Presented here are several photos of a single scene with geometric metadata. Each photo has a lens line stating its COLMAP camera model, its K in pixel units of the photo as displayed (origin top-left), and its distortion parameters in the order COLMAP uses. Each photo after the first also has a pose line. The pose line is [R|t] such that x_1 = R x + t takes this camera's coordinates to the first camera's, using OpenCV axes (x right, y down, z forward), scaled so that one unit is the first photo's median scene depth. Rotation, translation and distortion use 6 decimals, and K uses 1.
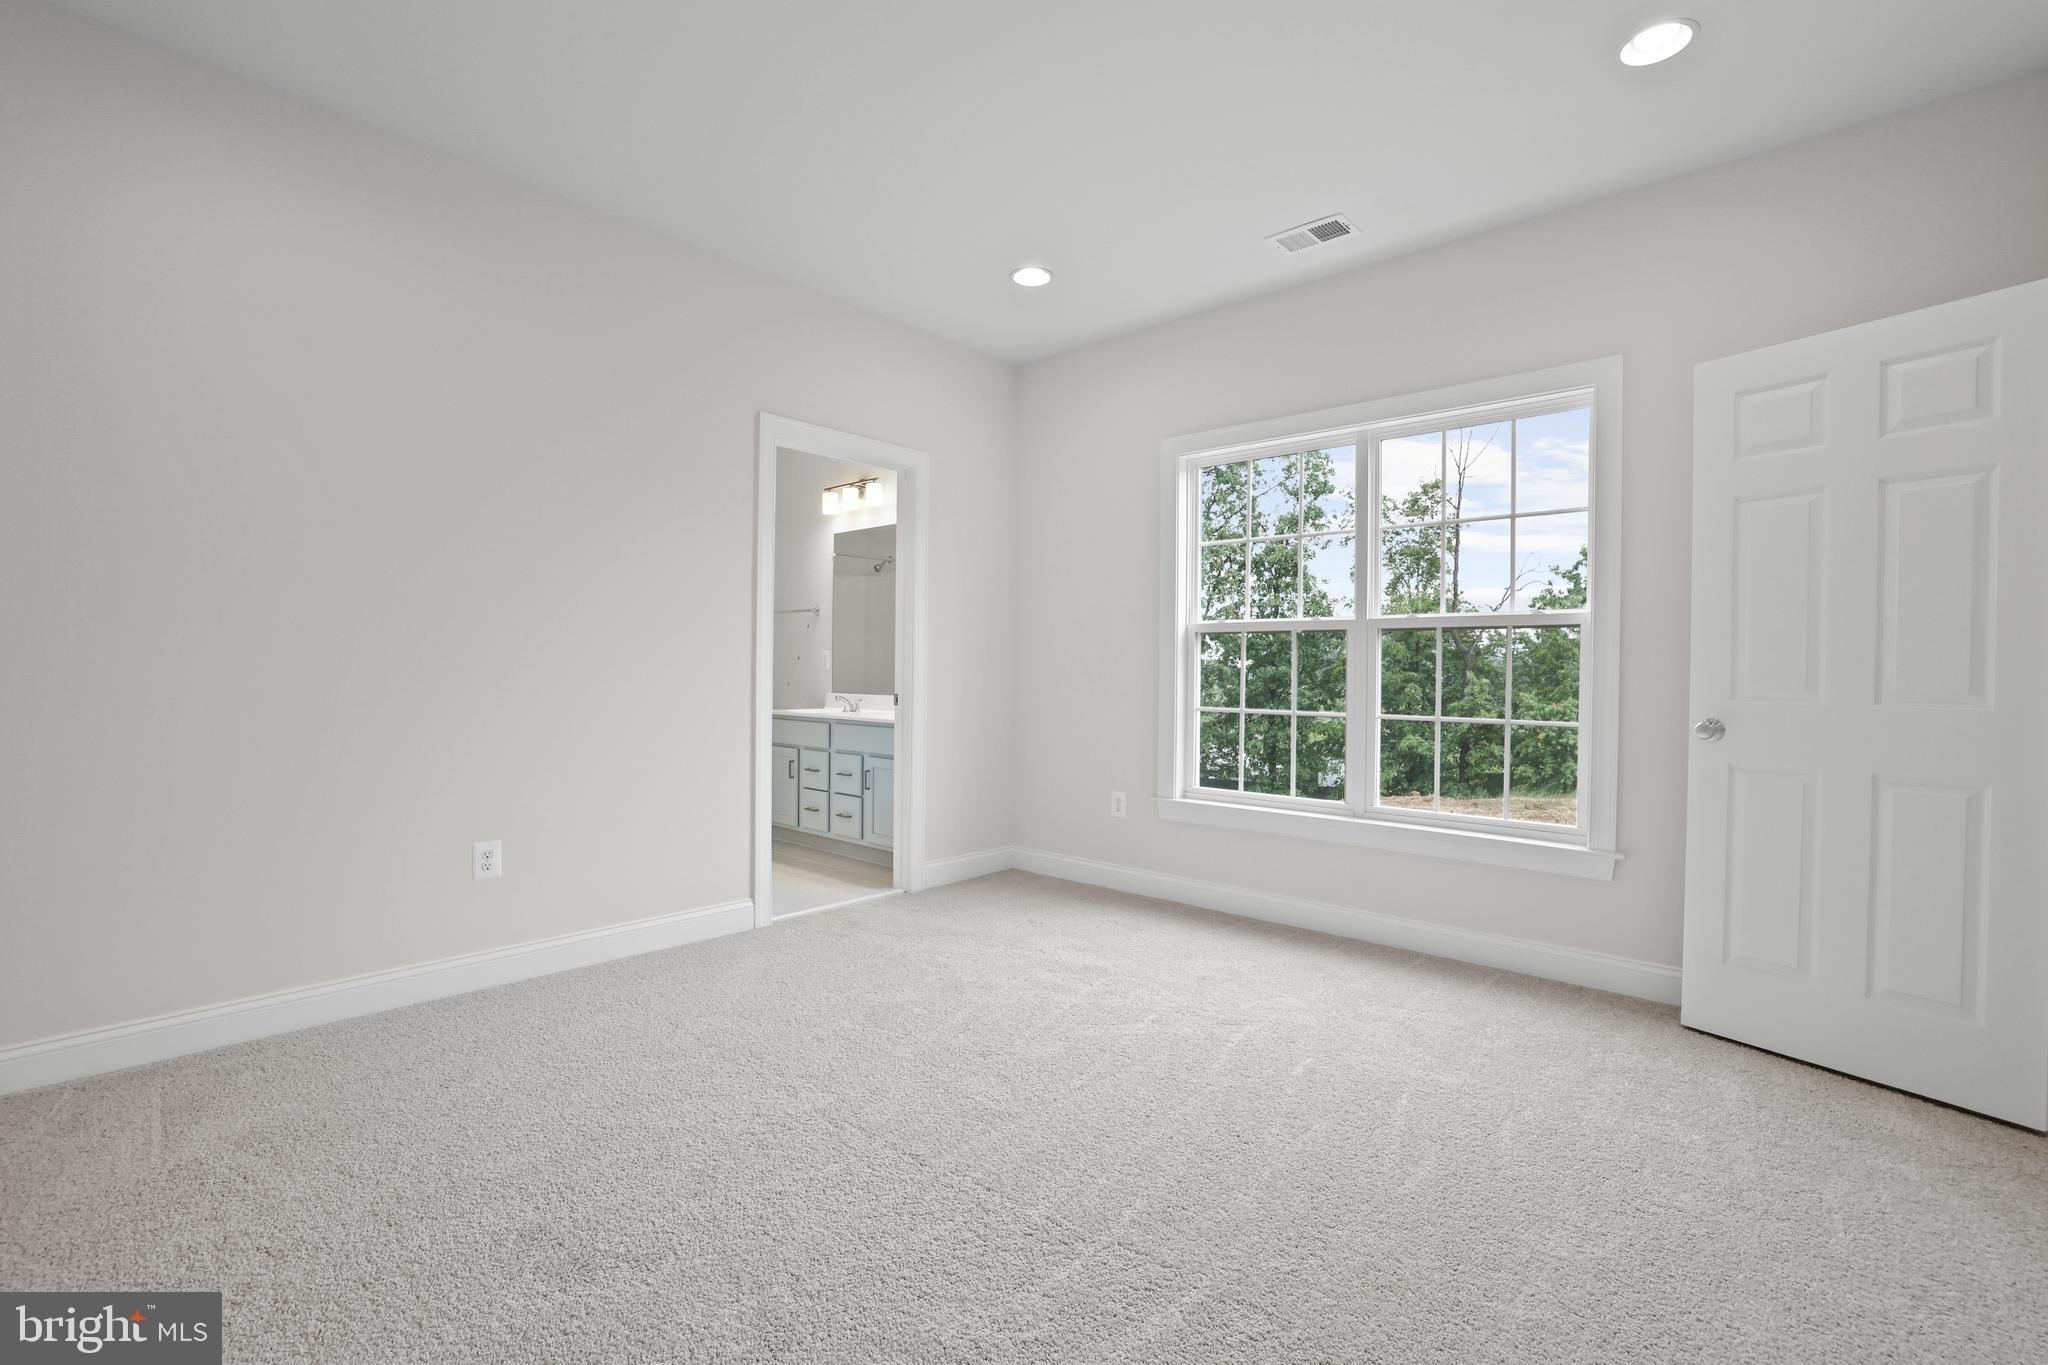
lens RADIAL K [[896.5, 0, 1024.6], [0, 896.5, 668.1], [0, 0, 1]] dist [-0.052445, 0.017748]
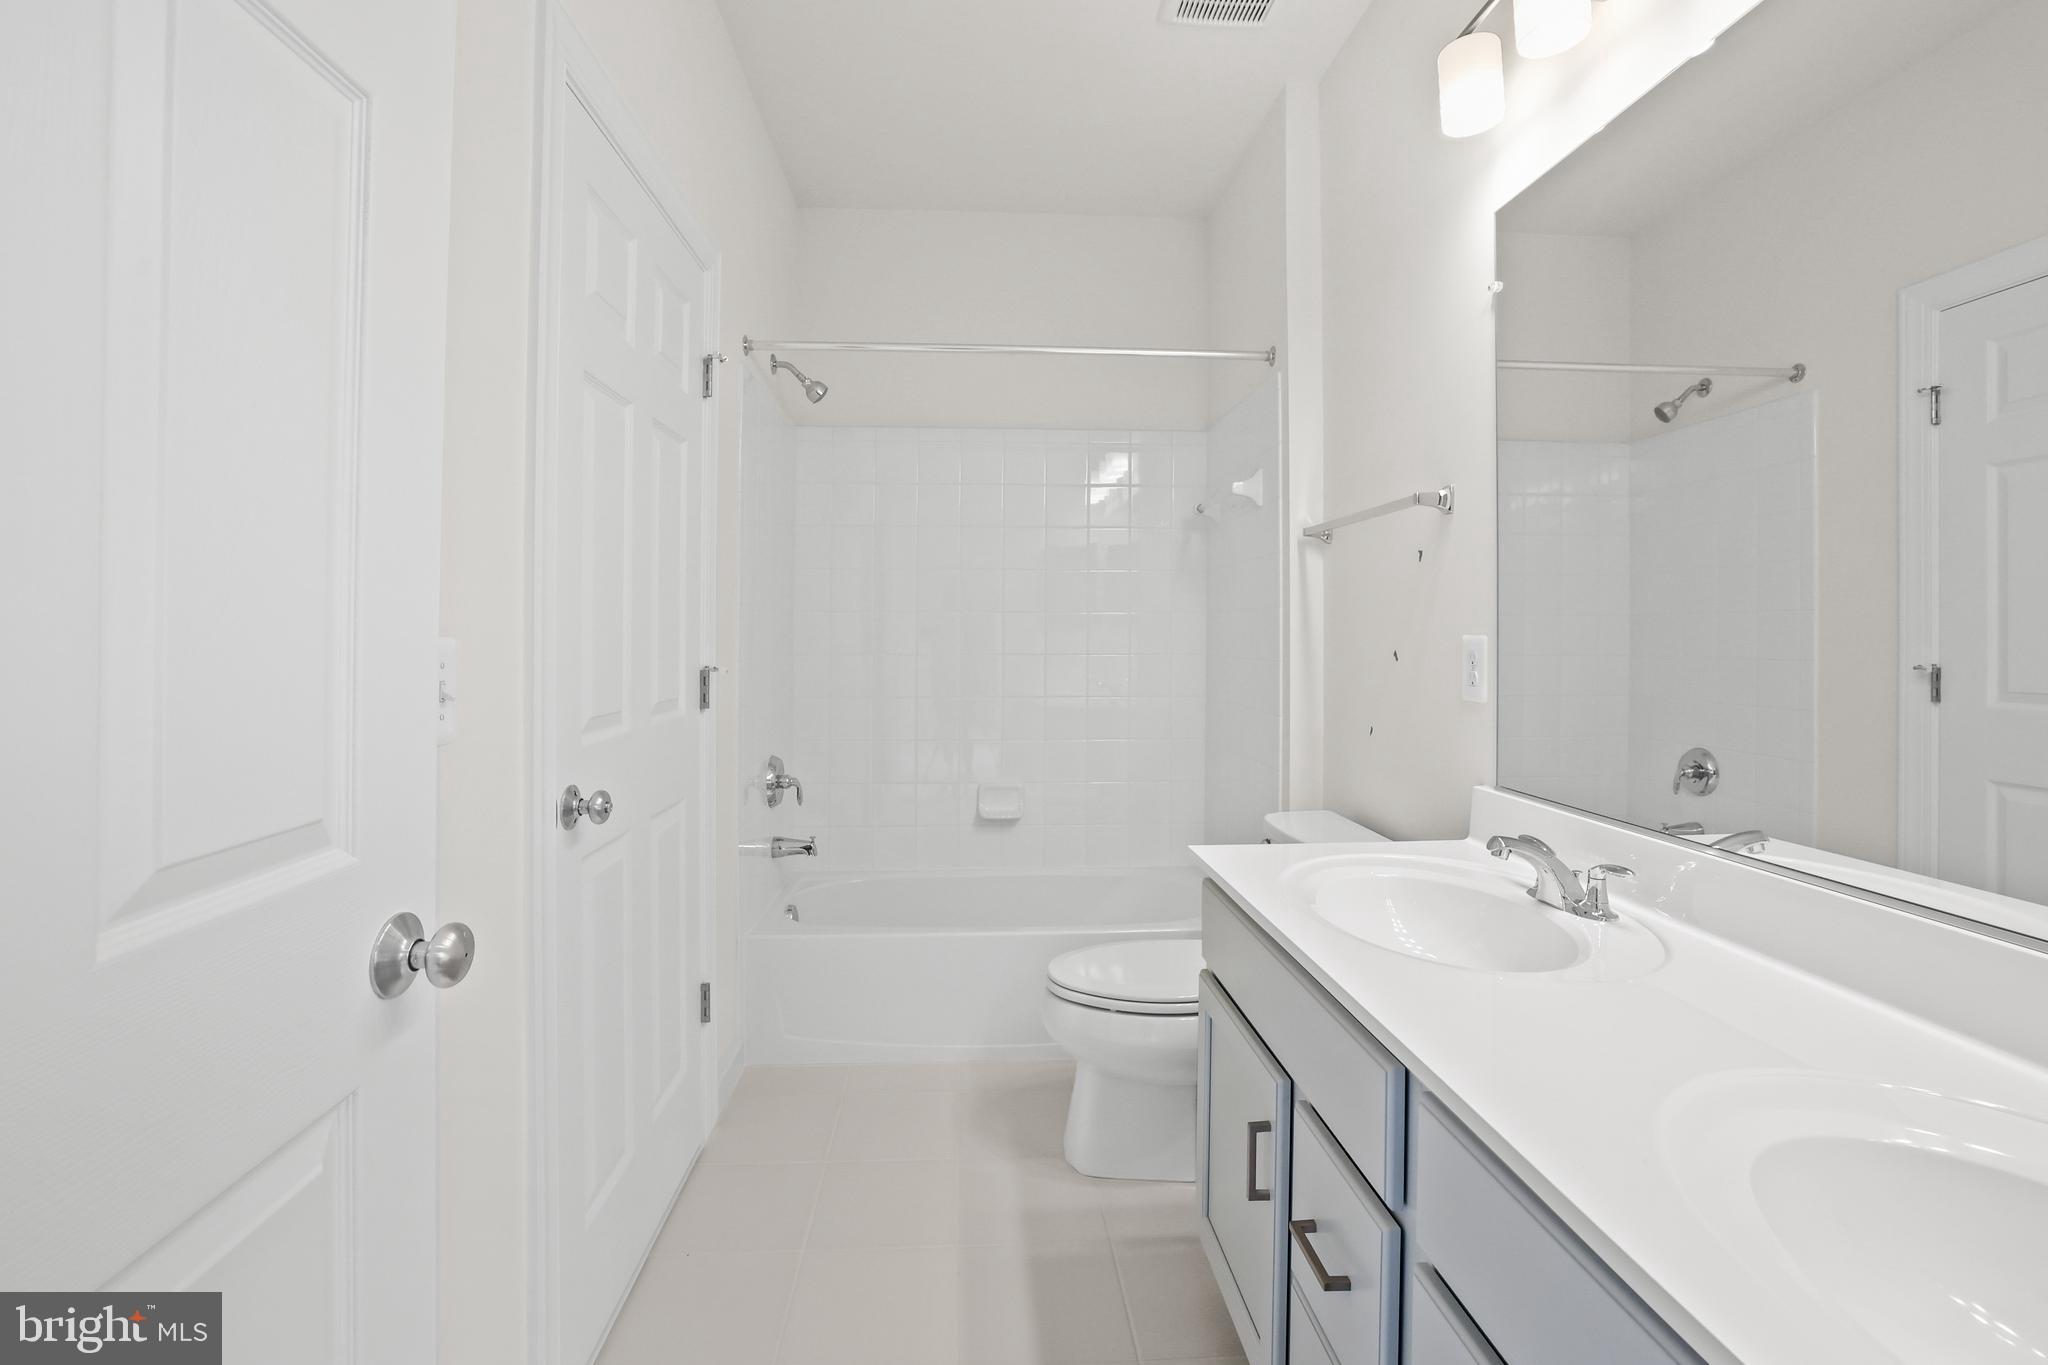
lens RADIAL K [[896.5, 0, 1024.6], [0, 896.5, 668.1], [0, 0, 1]] dist [-0.052445, 0.017748]
pose [[0.720603, -0.006260, -0.693319, -0.133438], [0.001163, 0.999969, -0.007819, -0.006911], [0.693347, 0.004828, 0.720588, 0.712912]]
